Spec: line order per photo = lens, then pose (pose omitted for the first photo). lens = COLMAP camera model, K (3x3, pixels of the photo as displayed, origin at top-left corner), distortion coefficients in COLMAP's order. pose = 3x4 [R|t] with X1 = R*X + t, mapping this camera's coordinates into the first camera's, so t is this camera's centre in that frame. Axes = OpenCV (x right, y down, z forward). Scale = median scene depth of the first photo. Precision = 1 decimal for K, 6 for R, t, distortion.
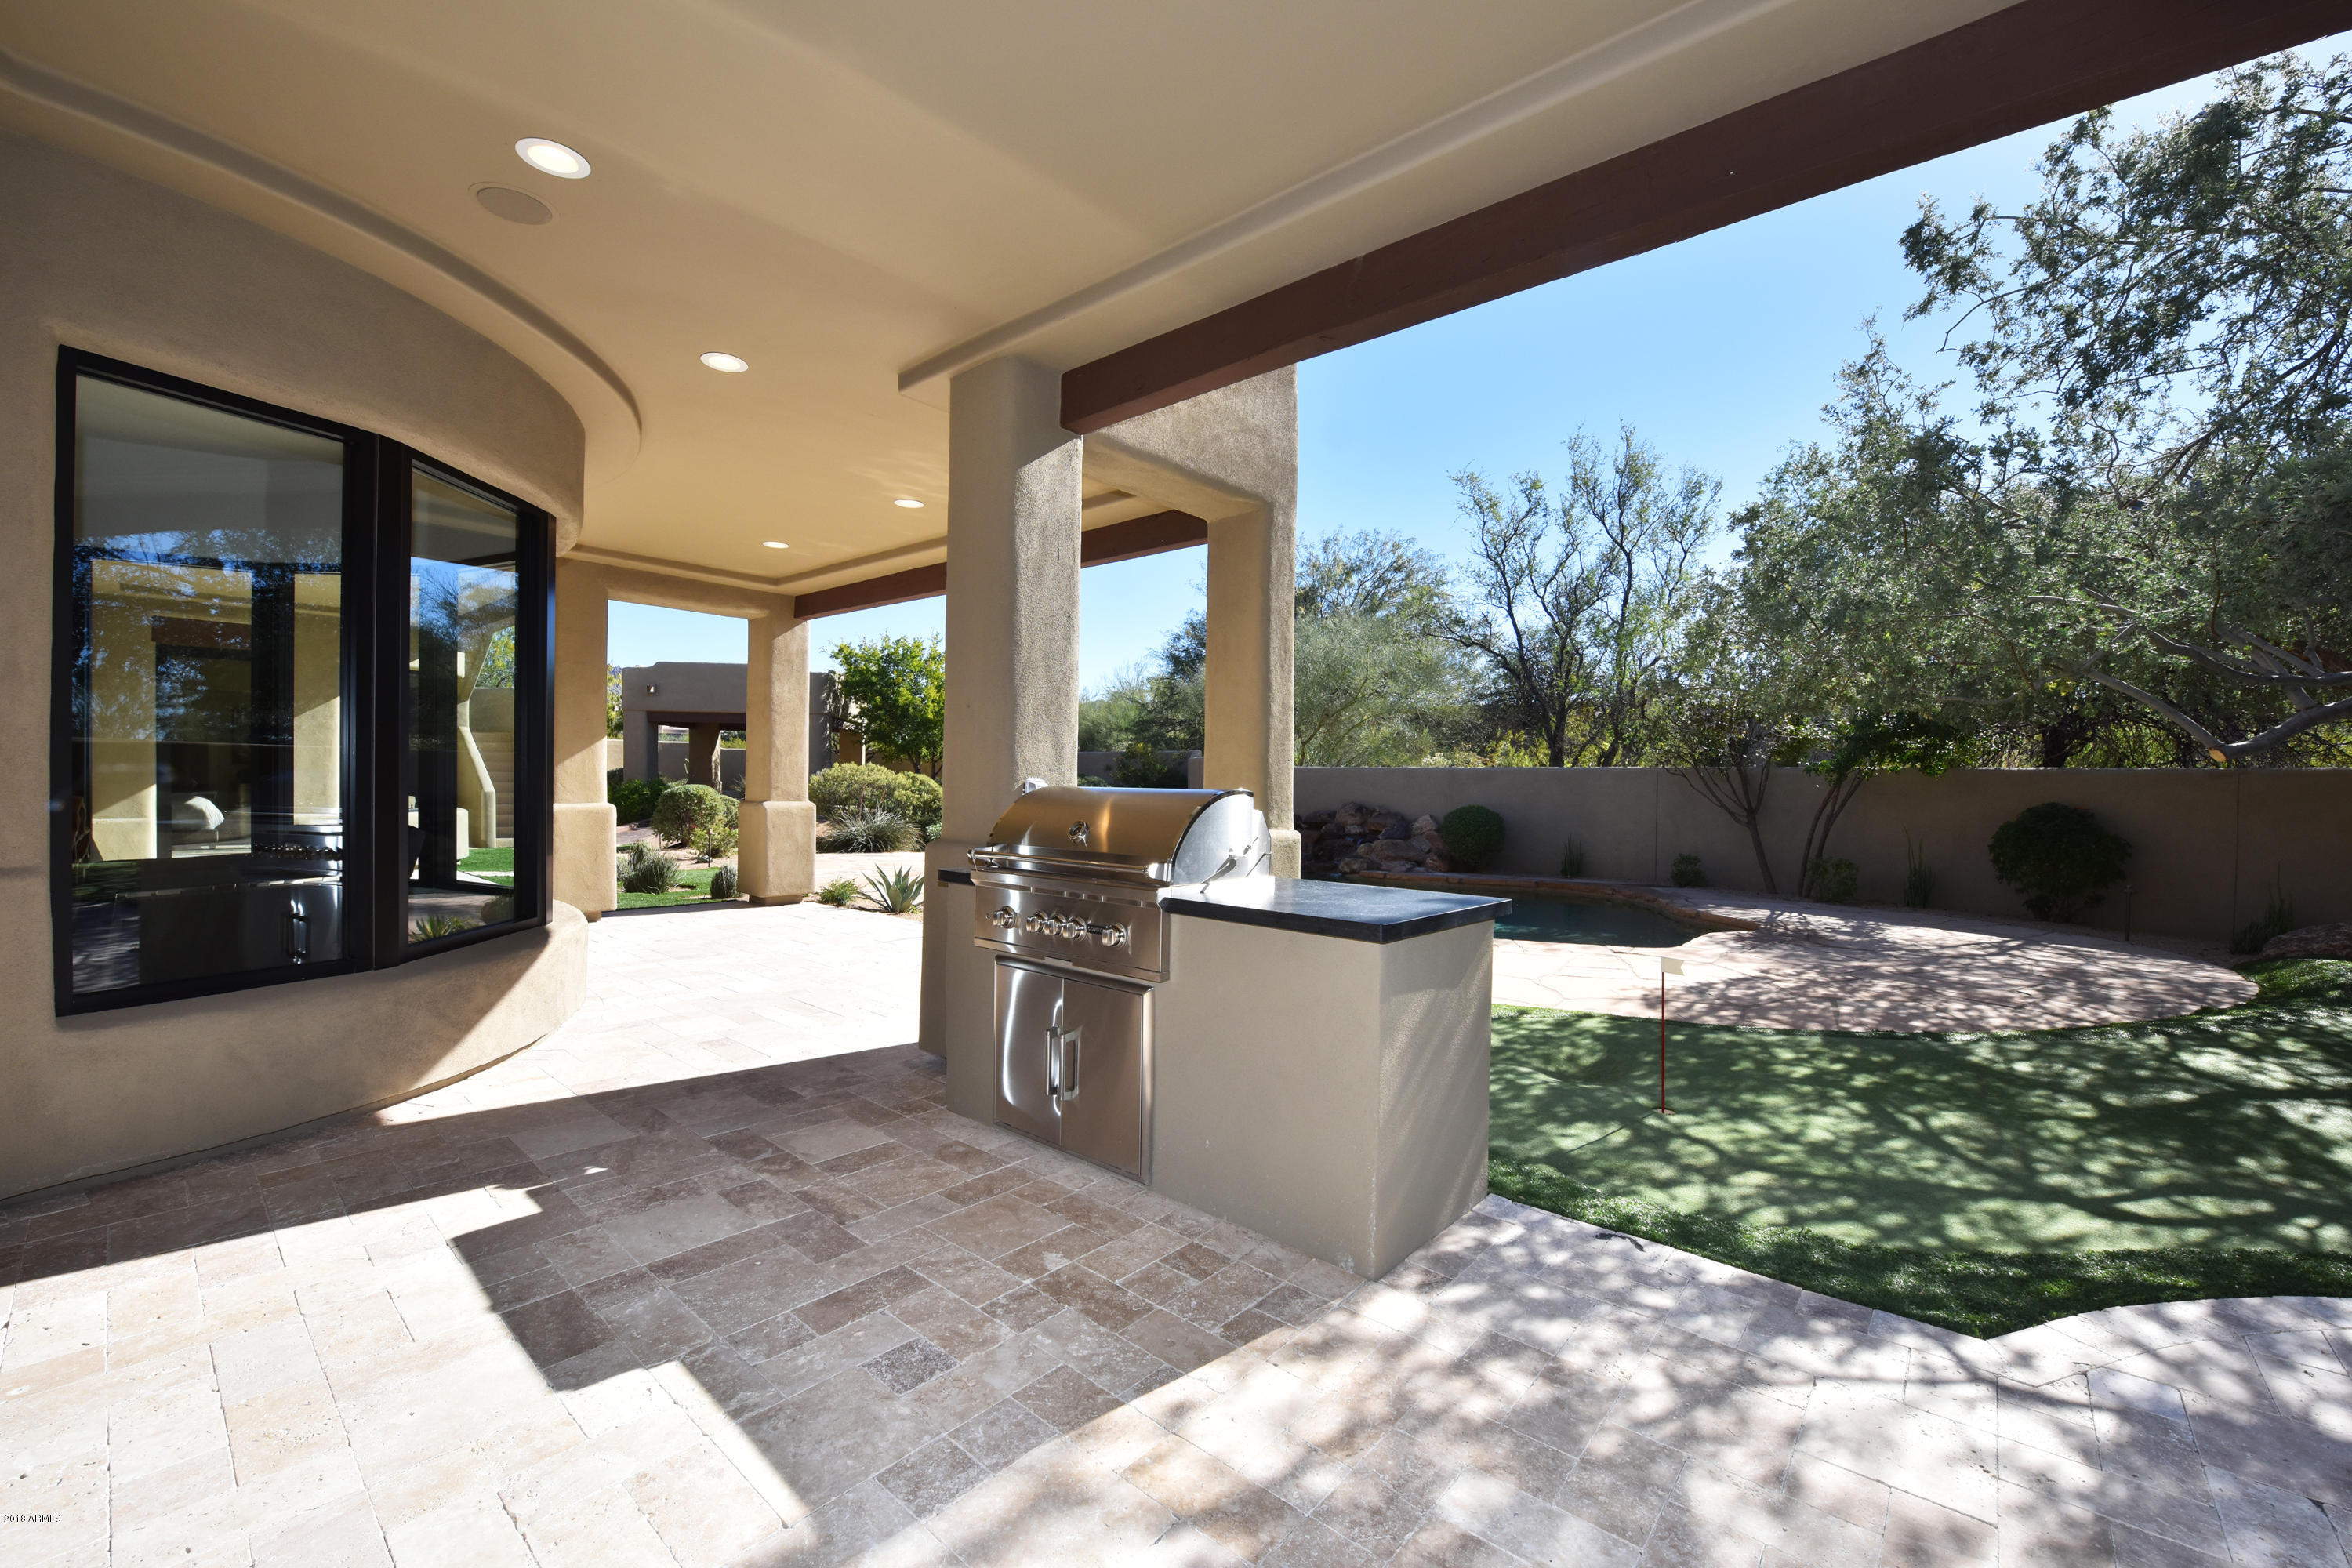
lens RADIAL K [[954.2, 0, 1184.0], [0, 954.2, 789.0], [0, 0, 1]] dist [-0.012584, -0.000244]
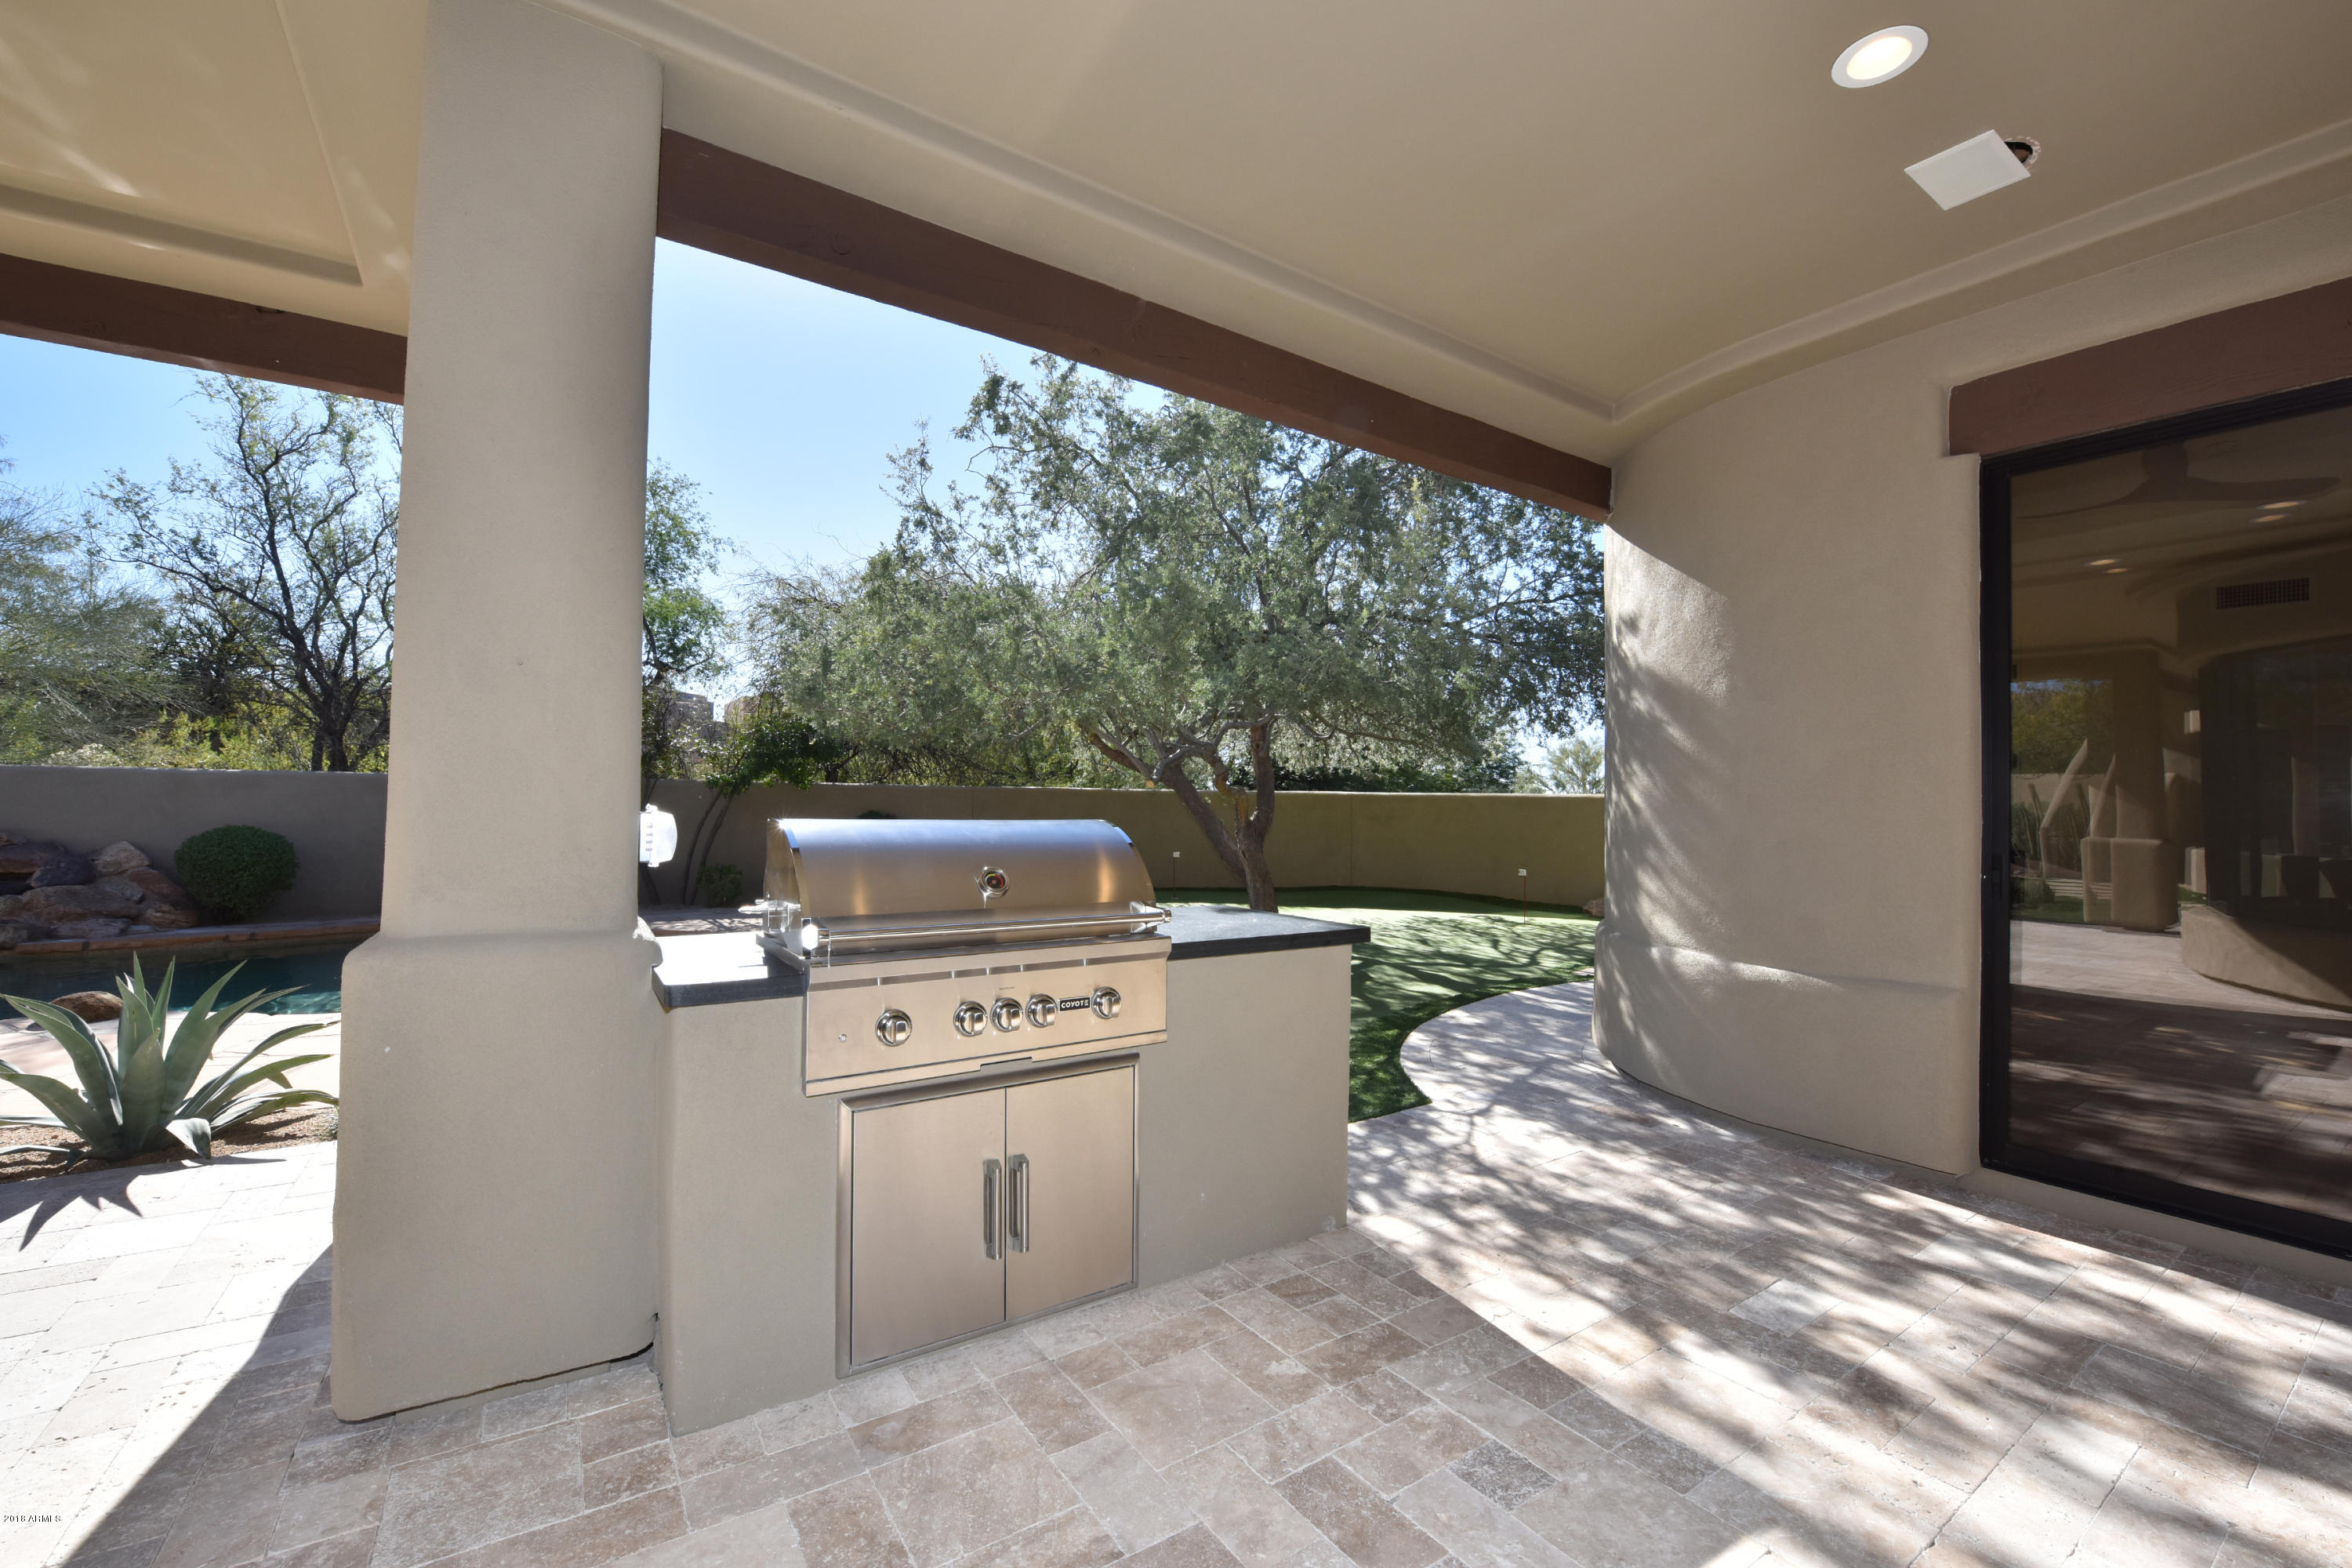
lens RADIAL K [[954.2, 0, 1174.9], [0, 954.2, 794.7], [0, 0, 1]] dist [-0.012584, -0.000244]
pose [[0.259291, 0.002611, 0.965796, -1.197259], [-0.003075, 0.999994, -0.001878, -0.043174], [-0.965794, -0.002483, 0.259297, 1.022888]]
